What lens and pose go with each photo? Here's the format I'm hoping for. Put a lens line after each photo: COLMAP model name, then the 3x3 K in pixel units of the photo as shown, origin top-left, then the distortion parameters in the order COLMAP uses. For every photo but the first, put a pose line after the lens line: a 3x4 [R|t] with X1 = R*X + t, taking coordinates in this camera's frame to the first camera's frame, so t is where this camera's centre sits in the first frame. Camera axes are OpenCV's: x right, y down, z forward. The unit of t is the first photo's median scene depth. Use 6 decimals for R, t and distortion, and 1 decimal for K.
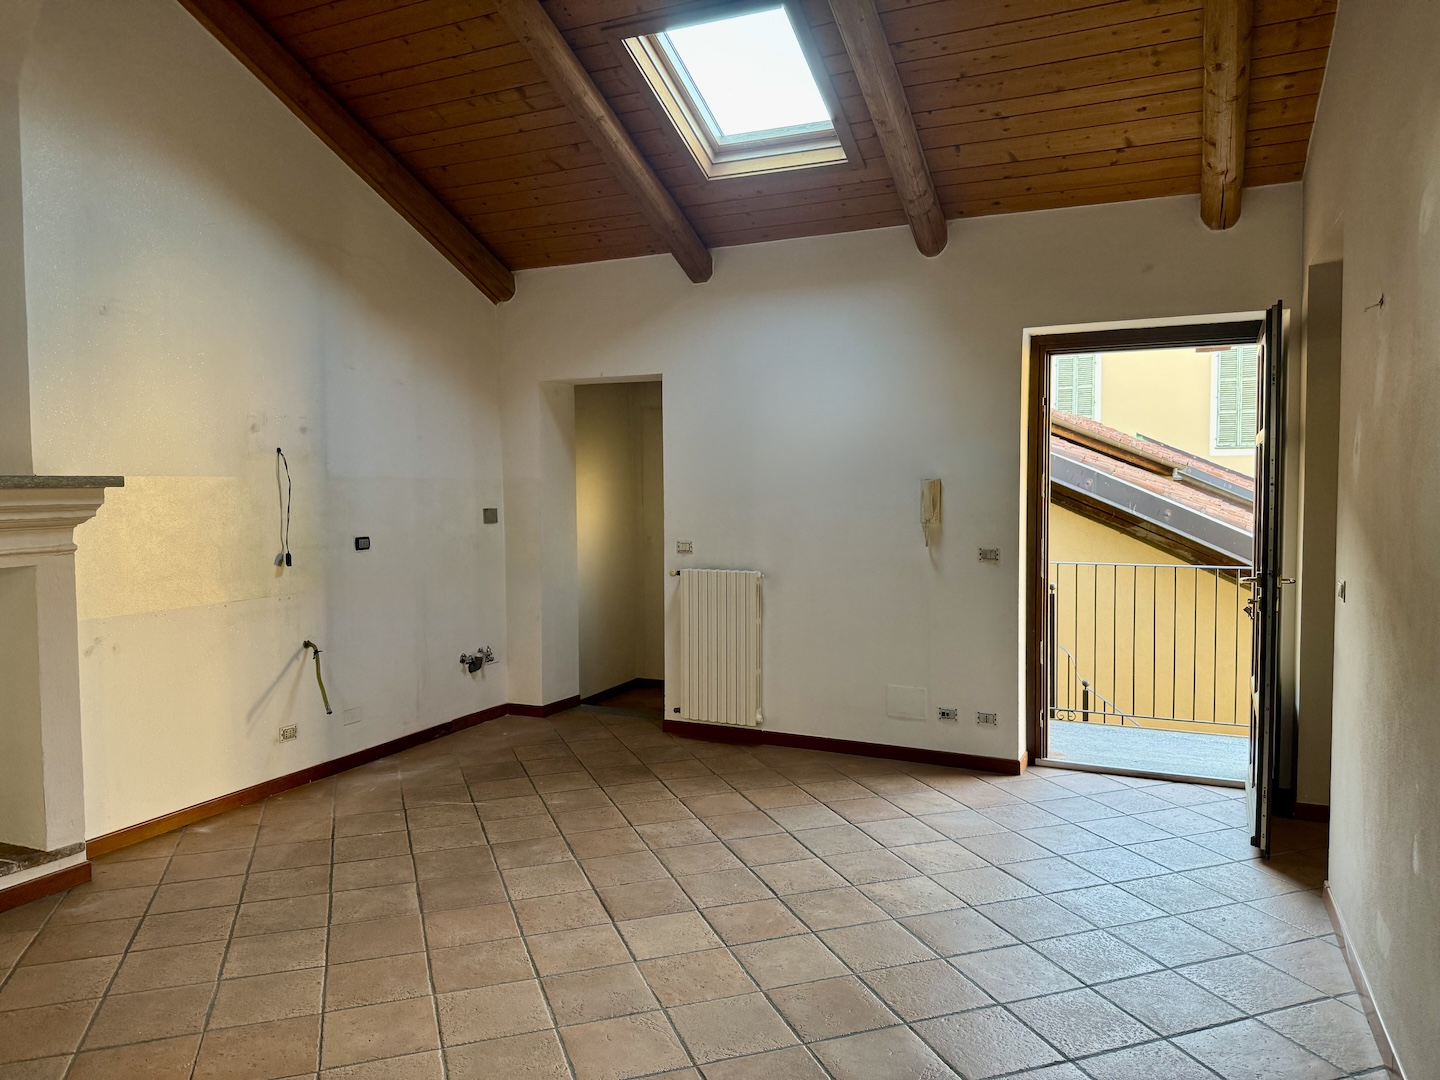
lens RADIAL K [[1012.4, 0, 725.8], [0, 1012.4, 538.6], [0, 0, 1]] dist [0.021980, -0.042288]
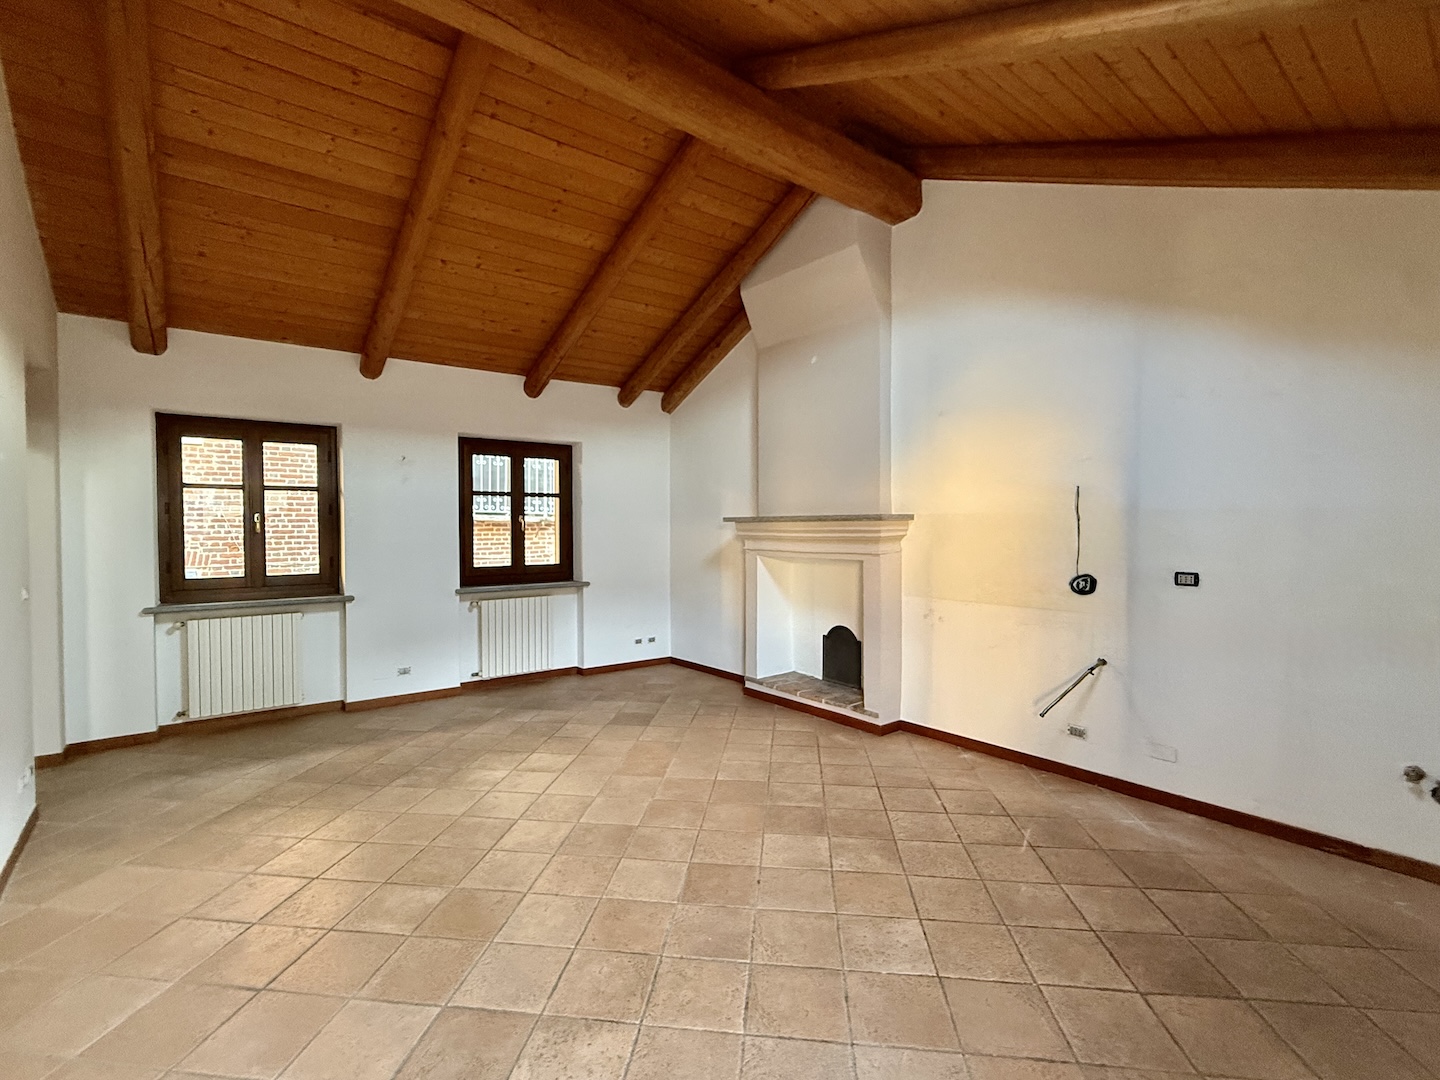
lens RADIAL K [[642.8, 0, 712.0], [0, 642.8, 536.1], [0, 0, 1]] dist [-0.007709, 0.001521]
pose [[-0.454225, 0.026798, -0.890484, 0.464057], [-0.040619, 0.997885, 0.050750, -0.059651], [0.889960, 0.059222, -0.452176, 1.077725]]
